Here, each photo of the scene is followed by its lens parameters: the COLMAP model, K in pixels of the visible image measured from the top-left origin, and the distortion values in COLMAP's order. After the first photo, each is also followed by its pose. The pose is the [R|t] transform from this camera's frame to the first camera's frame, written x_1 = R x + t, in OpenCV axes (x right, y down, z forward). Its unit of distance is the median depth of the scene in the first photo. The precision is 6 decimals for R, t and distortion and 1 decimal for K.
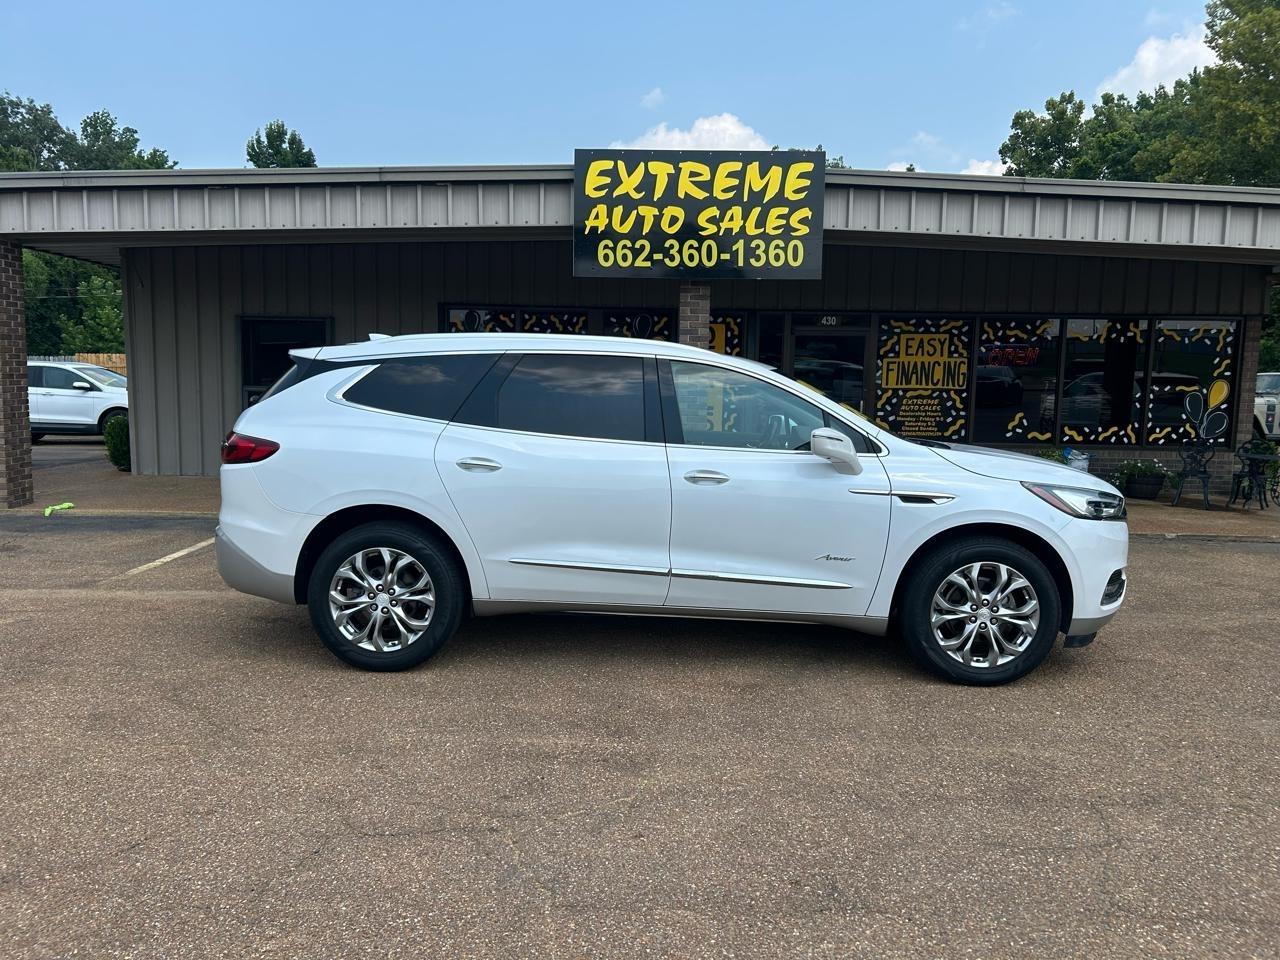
lens RADIAL K [[959.0, 0, 640.0], [0, 959.0, 480.0], [0, 0, 1]] dist [0.031613, -0.003654]
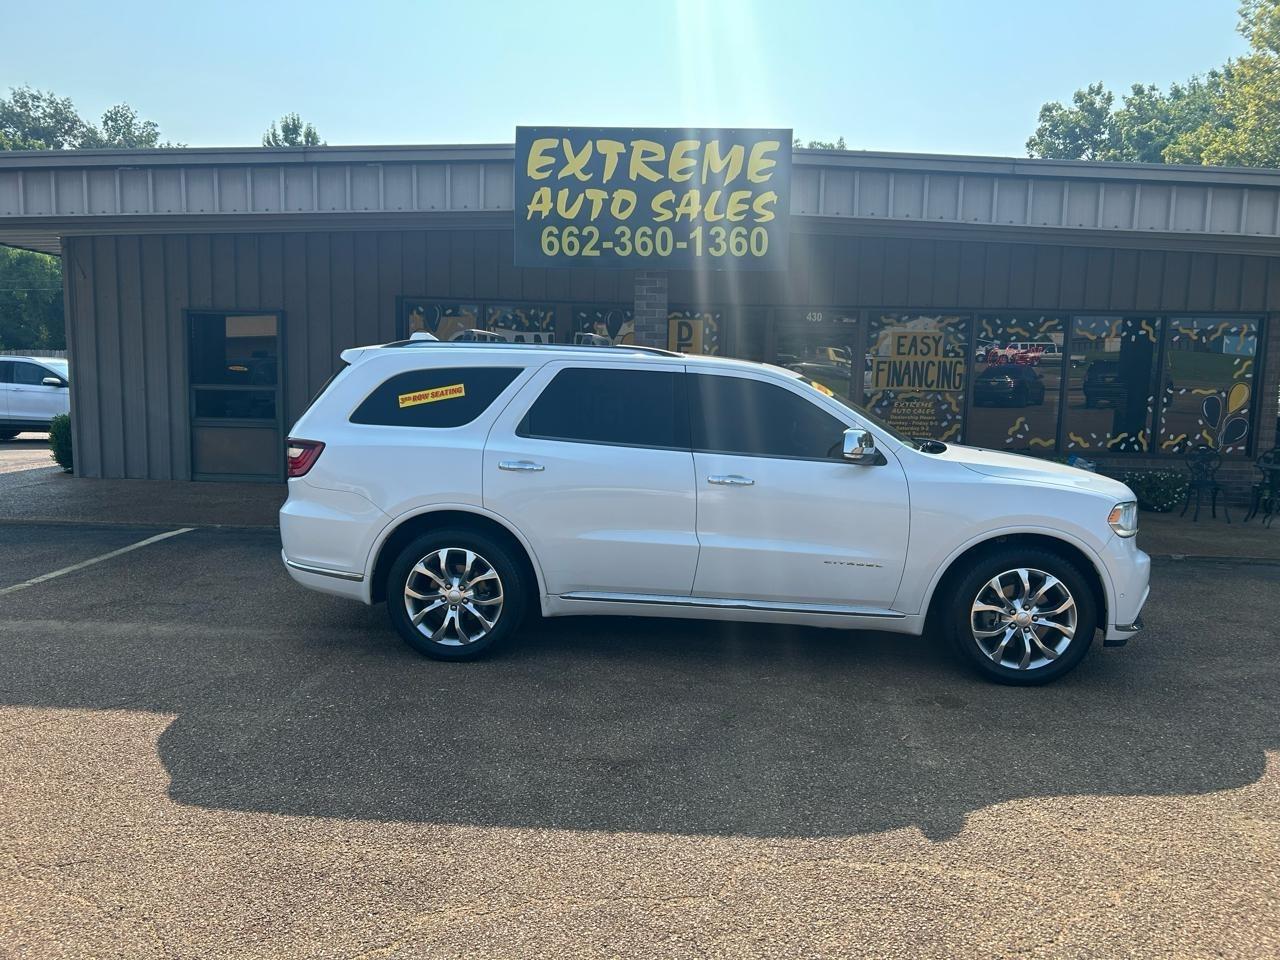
lens RADIAL K [[954.7, 0, 649.4], [0, 954.7, 479.5], [0, 0, 1]] dist [0.031013, -0.003557]
pose [[0.999744, 0.007096, -0.021465, 0.079043], [-0.006999, 0.999965, 0.004608, -0.015898], [0.021497, -0.004457, 0.999759, 0.097686]]
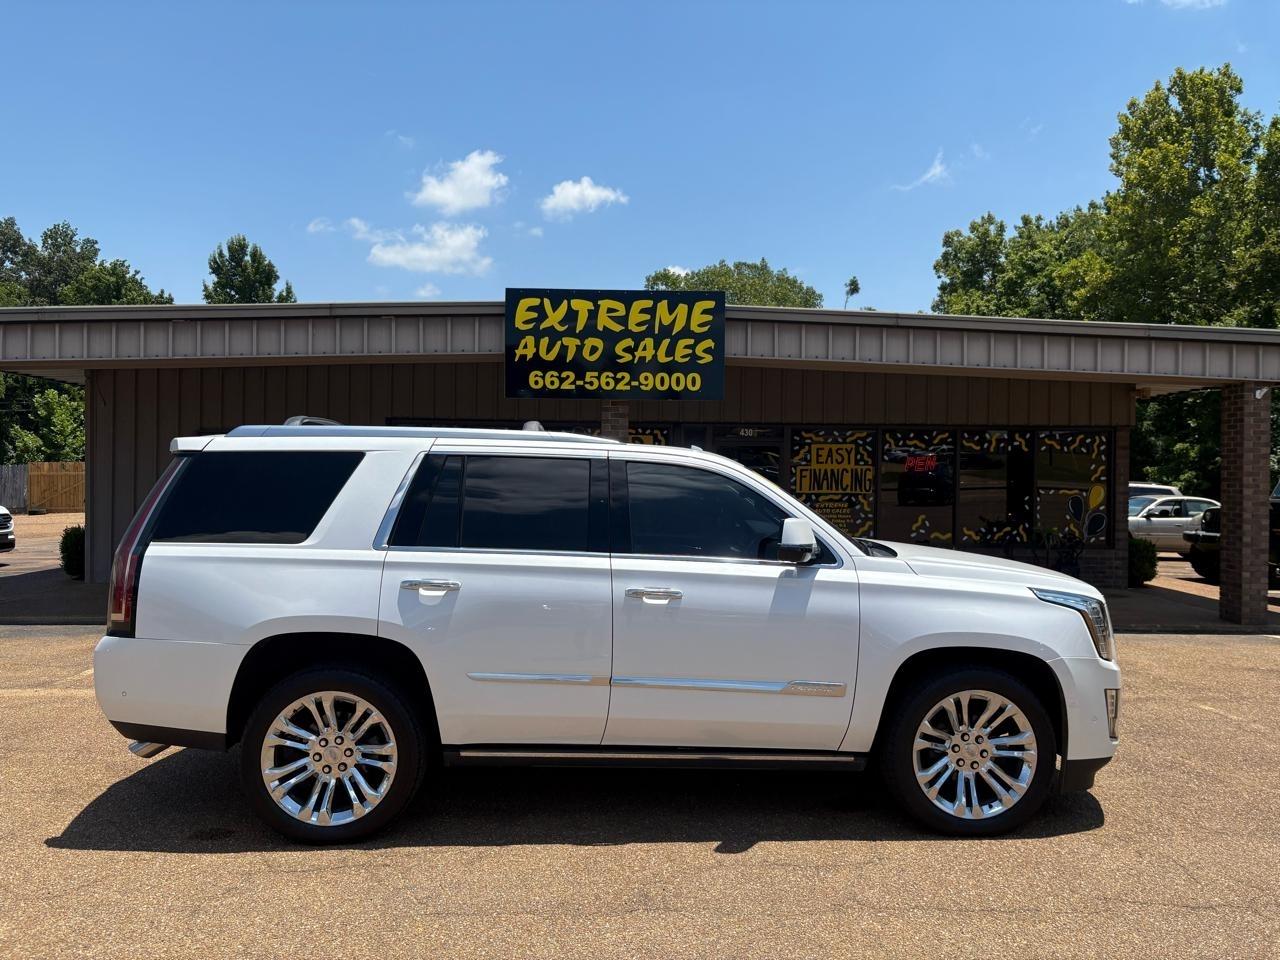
lens RADIAL K [[967.5, 0, 649.8], [0, 967.5, 480.4], [0, 0, 1]] dist [0.042075, -0.003636]
pose [[0.998921, -0.007688, 0.045807, 0.047343], [0.012363, 0.994640, -0.102655, 0.001377], [-0.044772, 0.103111, 0.993662, -0.121498]]
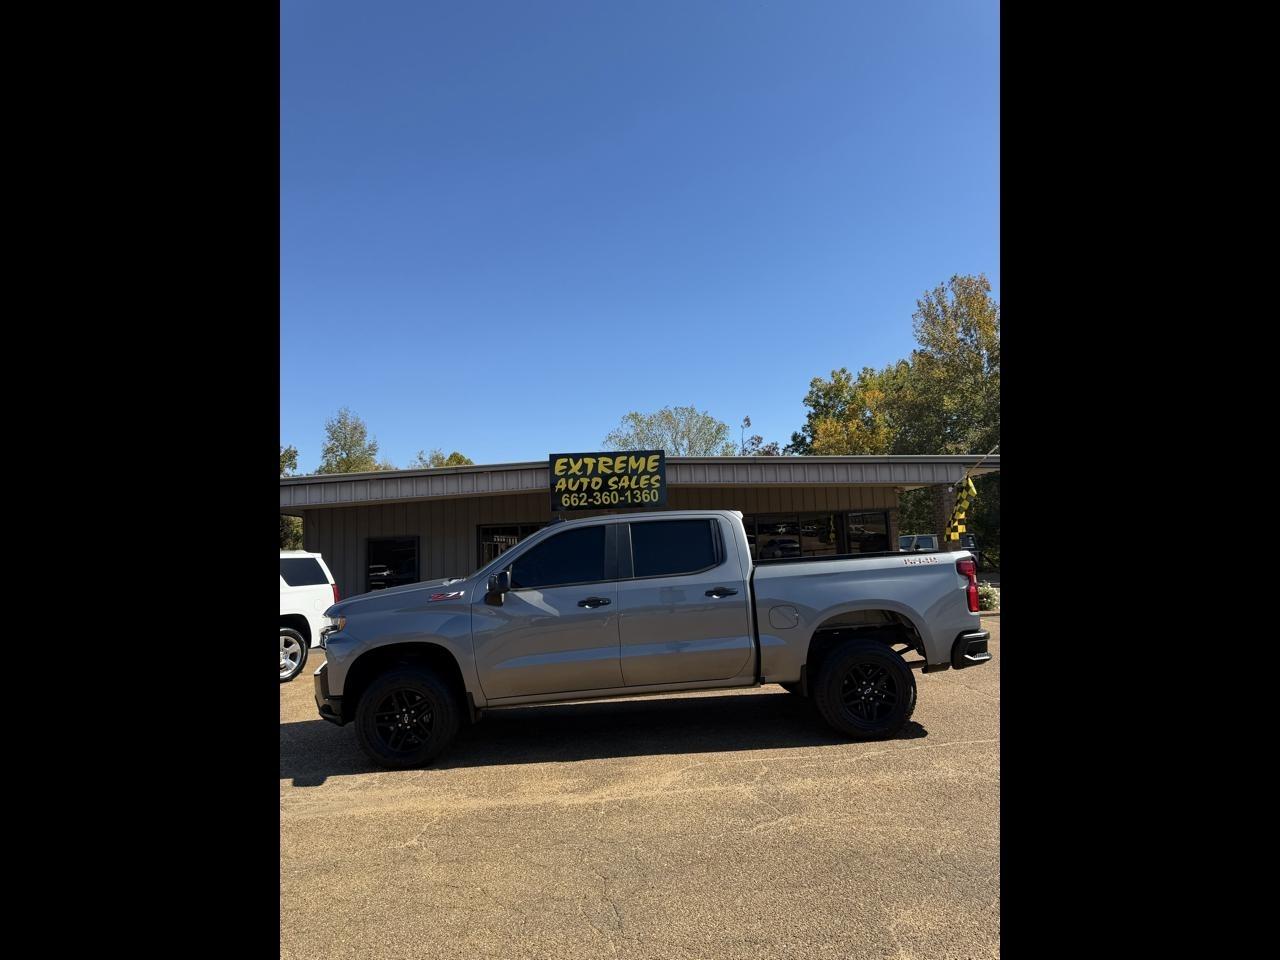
lens RADIAL K [[709.0, 0, 640.0], [0, 709.0, 480.0], [0, 0, 1]] dist [0.061354, -0.000170]
pose [[0.995529, -0.053035, 0.078168, 0.007415], [0.068425, 0.975373, -0.209678, 0.060215], [-0.065123, 0.214089, 0.974641, -0.547743]]
